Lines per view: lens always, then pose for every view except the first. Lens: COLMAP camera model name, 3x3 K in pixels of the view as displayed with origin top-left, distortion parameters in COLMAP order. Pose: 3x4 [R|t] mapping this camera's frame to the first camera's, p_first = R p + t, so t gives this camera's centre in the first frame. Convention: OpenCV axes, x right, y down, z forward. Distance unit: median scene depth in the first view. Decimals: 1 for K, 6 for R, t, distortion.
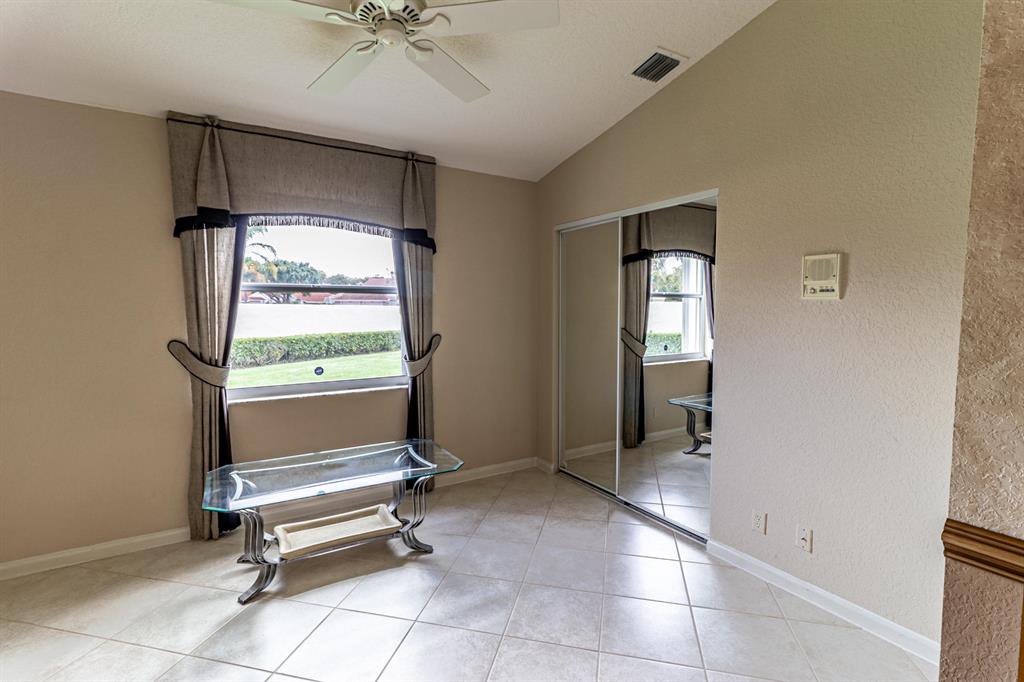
lens RADIAL K [[477.8, 0, 510.1], [0, 477.8, 334.5], [0, 0, 1]] dist [0.005483, 0.000846]
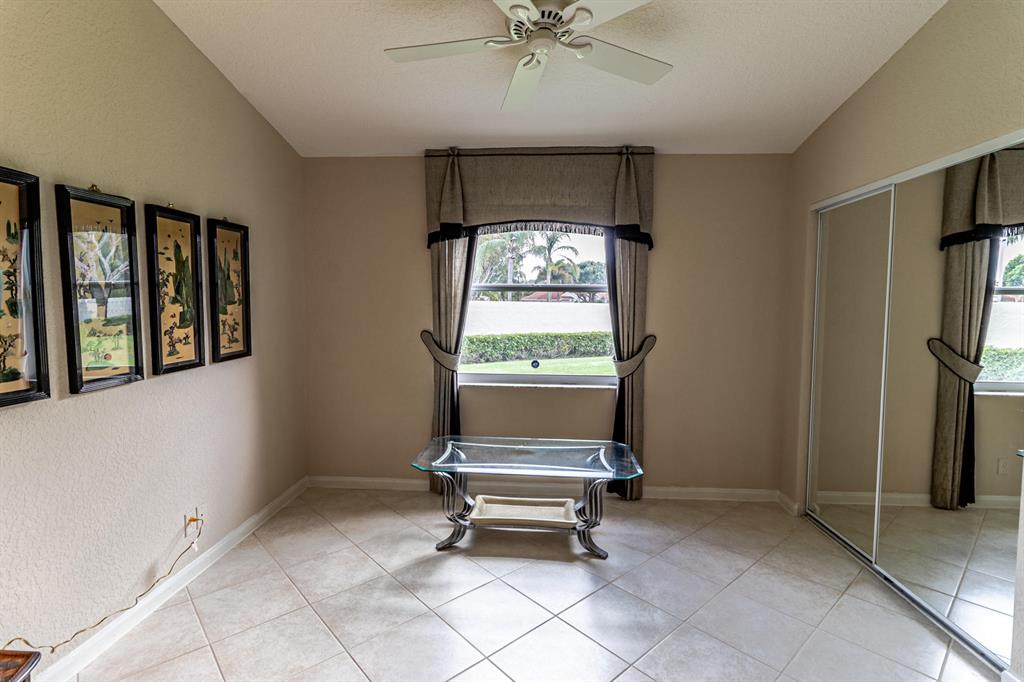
lens RADIAL K [[495.1, 0, 514.0], [0, 495.1, 334.0], [0, 0, 1]] dist [0.000800, 0.000139]
pose [[0.818361, 0.040633, -0.573267, 0.214642], [-0.041373, 0.999075, 0.011754, -0.003561], [0.573214, 0.014098, 0.819285, 0.058725]]
